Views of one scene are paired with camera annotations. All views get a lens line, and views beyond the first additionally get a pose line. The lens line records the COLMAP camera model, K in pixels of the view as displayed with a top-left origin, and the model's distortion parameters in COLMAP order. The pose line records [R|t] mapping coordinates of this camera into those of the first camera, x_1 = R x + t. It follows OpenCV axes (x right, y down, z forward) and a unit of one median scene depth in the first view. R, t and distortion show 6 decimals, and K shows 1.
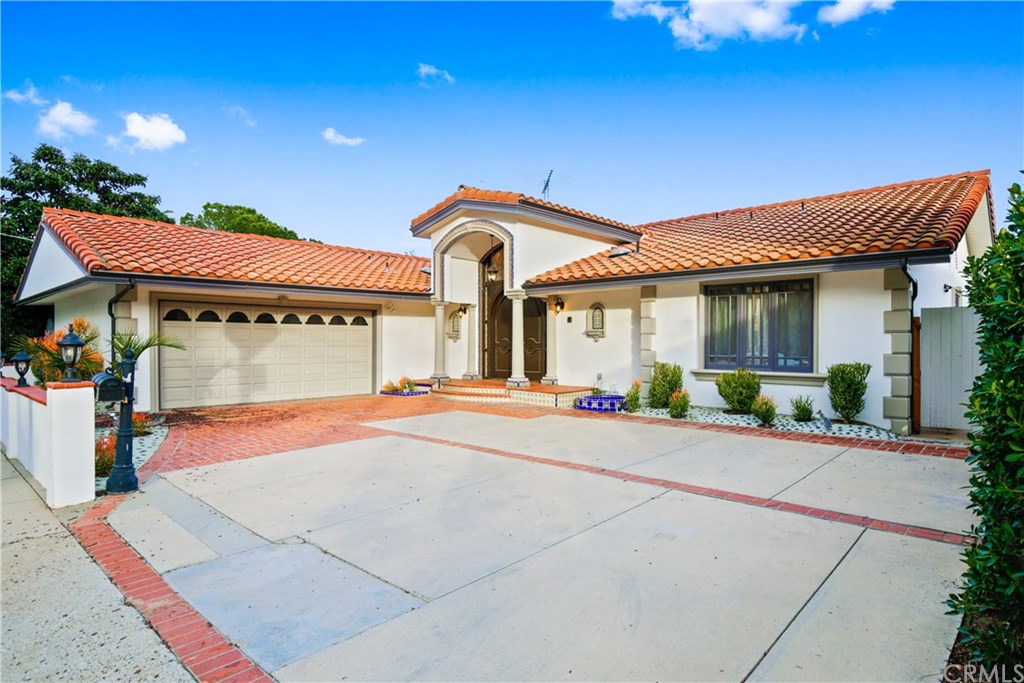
lens RADIAL K [[549.3, 0, 515.8], [0, 549.3, 346.1], [0, 0, 1]] dist [0.003879, -0.000075]
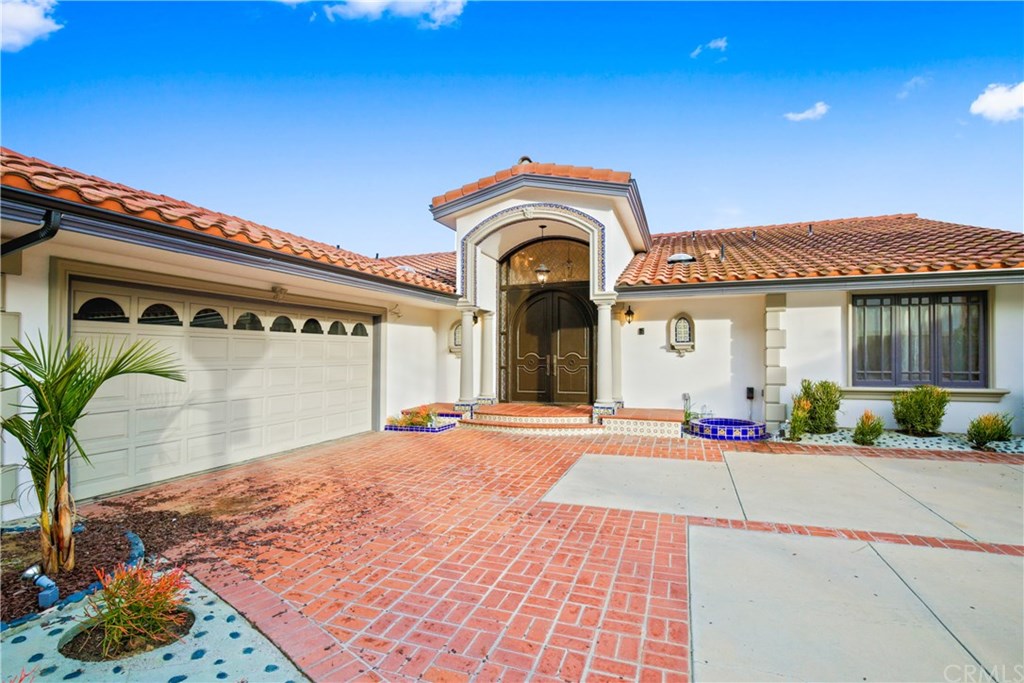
lens RADIAL K [[474.3, 0, 519.1], [0, 474.3, 349.3], [0, 0, 1]] dist [-0.018672, 0.000693]
pose [[0.922357, -0.000402, 0.386339, -0.375559], [0.008559, 0.999775, -0.019393, -0.007588], [-0.386244, 0.021194, 0.922153, 0.402036]]
